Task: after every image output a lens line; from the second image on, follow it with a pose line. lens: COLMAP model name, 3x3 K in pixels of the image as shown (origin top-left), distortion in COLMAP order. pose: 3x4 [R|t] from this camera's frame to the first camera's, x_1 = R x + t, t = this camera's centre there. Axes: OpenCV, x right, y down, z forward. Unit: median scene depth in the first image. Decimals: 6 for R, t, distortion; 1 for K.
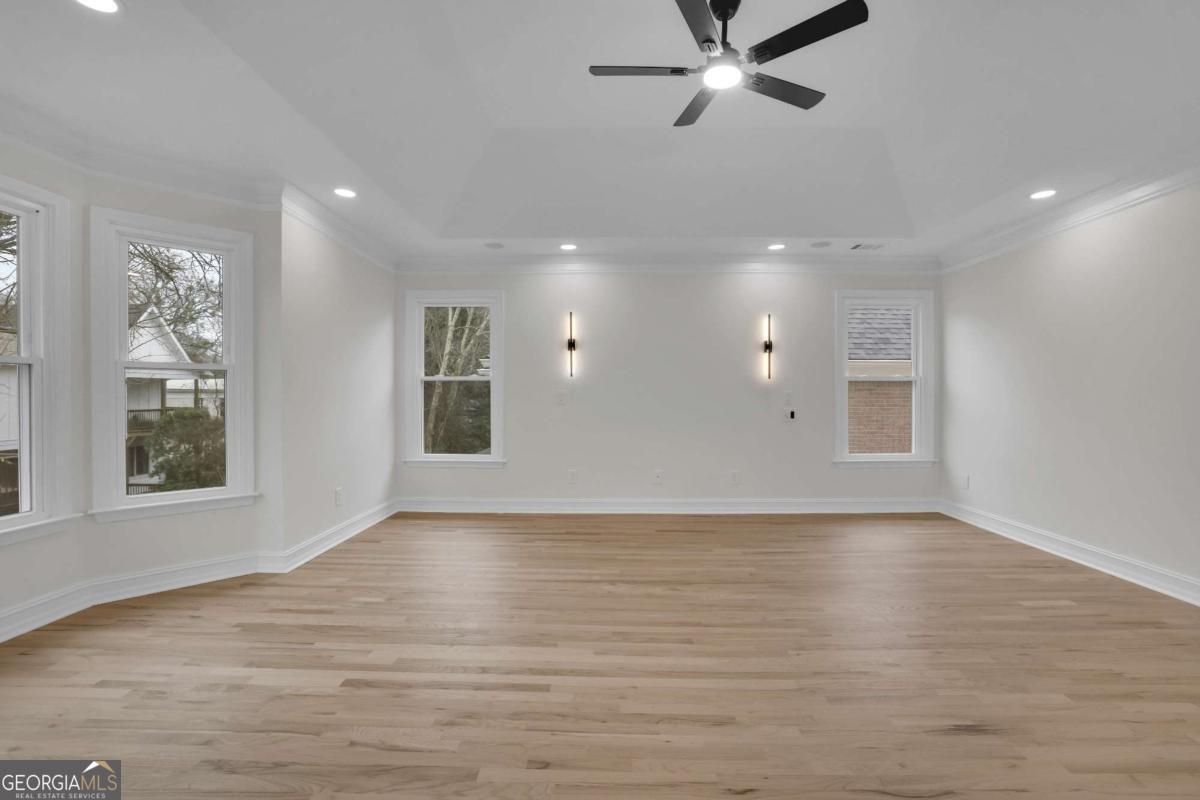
lens RADIAL K [[518.5, 0, 604.4], [0, 518.5, 396.1], [0, 0, 1]] dist [-0.041988, 0.017165]
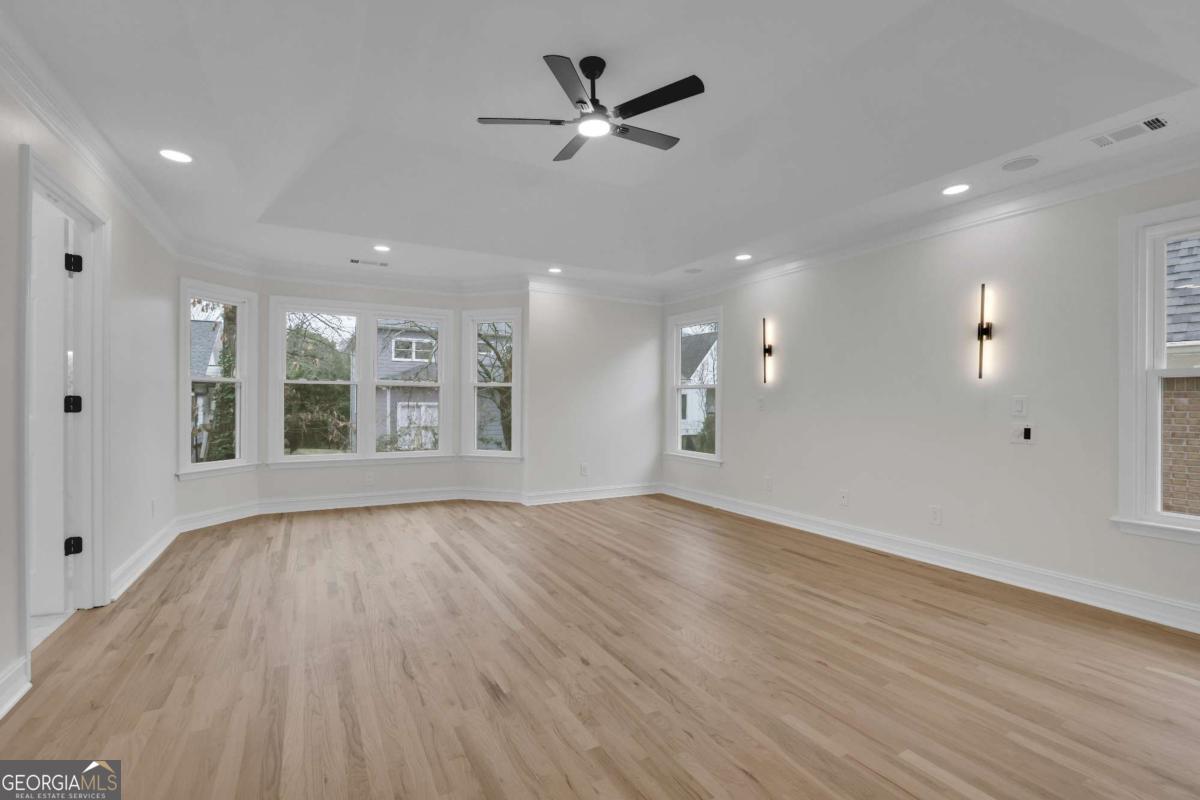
lens RADIAL K [[534.0, 0, 594.7], [0, 534.0, 399.6], [0, 0, 1]] dist [-0.044779, 0.016623]
pose [[0.487339, 0.001121, -0.873212, 1.038322], [-0.008324, 0.999960, -0.003362, 0.000761], [0.873173, 0.008907, 0.487329, 0.337729]]
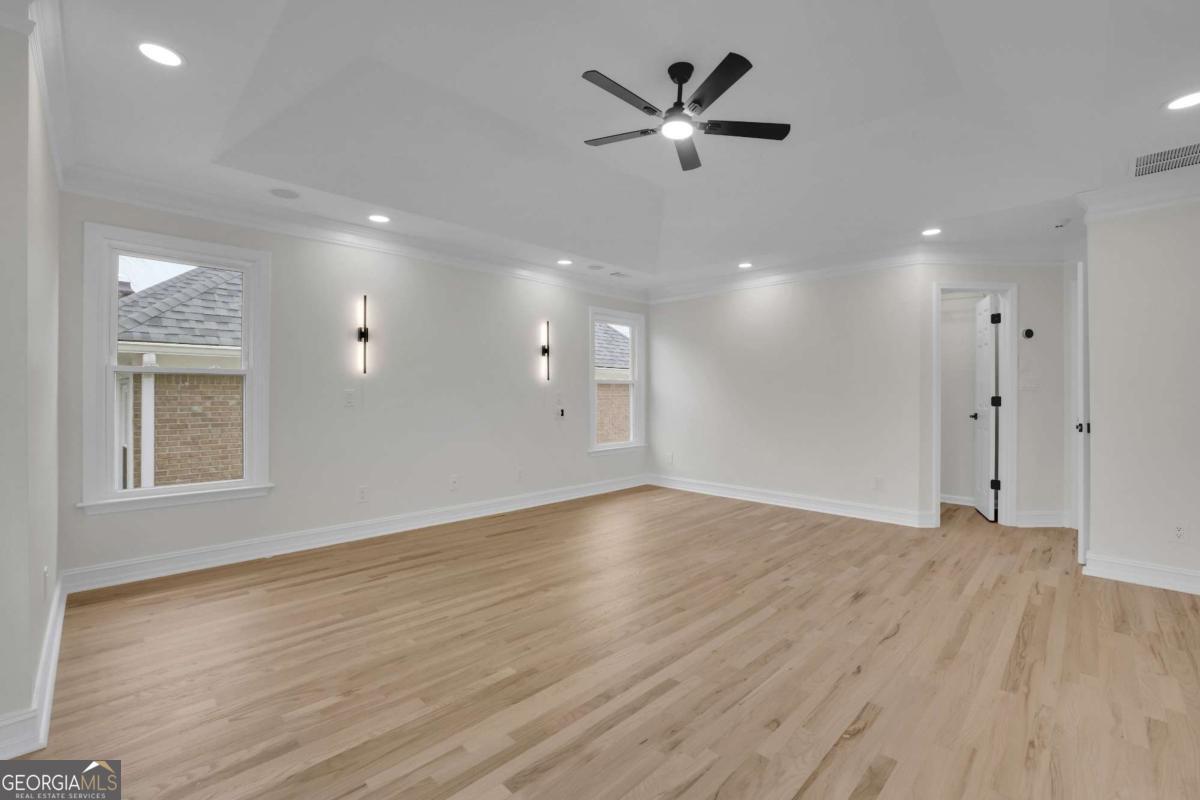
lens RADIAL K [[518.5, 0, 604.4], [0, 518.5, 396.1], [0, 0, 1]] dist [-0.041988, 0.017165]
pose [[0.686163, -0.000829, 0.727448, -0.608005], [-0.001015, 0.999997, 0.002097, -0.004951], [-0.727447, -0.002177, 0.686160, 0.249270]]
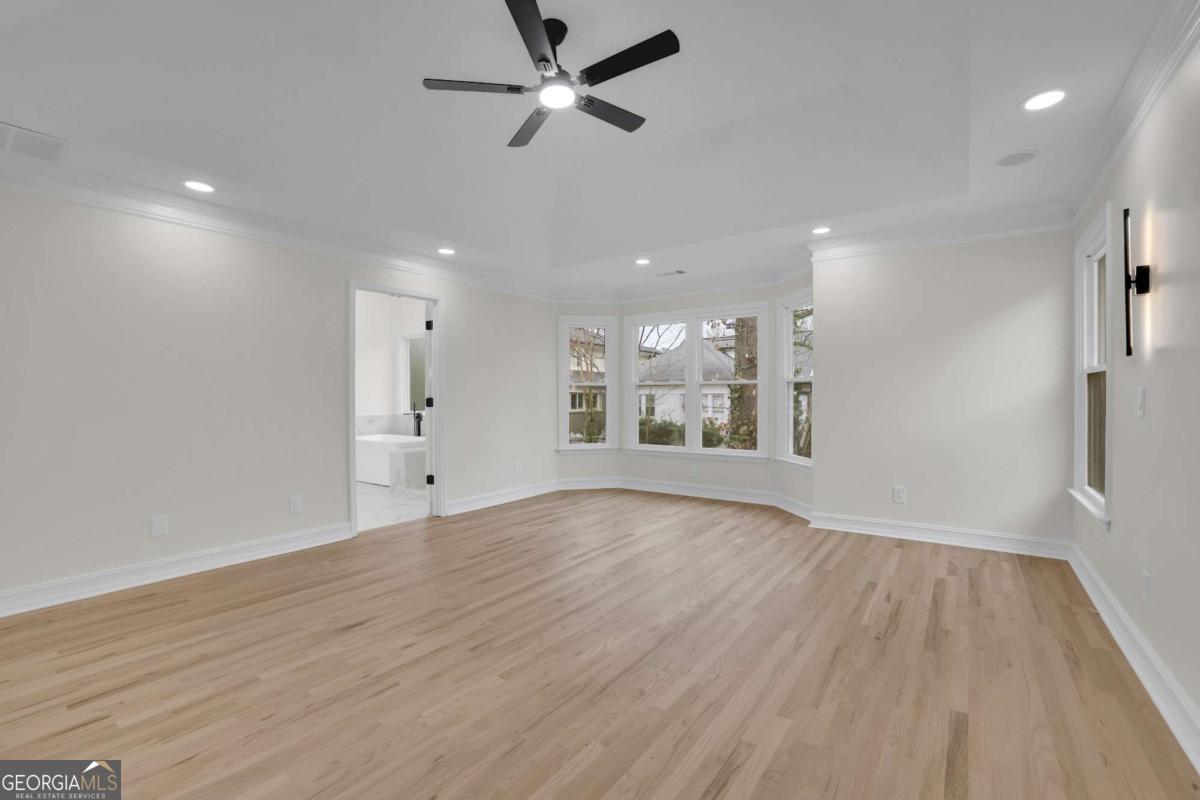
lens RADIAL K [[518.5, 0, 604.4], [0, 518.5, 396.1], [0, 0, 1]] dist [-0.041988, 0.017165]
pose [[-0.574792, 0.001468, -0.818298, 0.841550], [0.002275, 0.999997, 0.000196, -0.006196], [0.818296, -0.001749, -0.574794, 1.363426]]
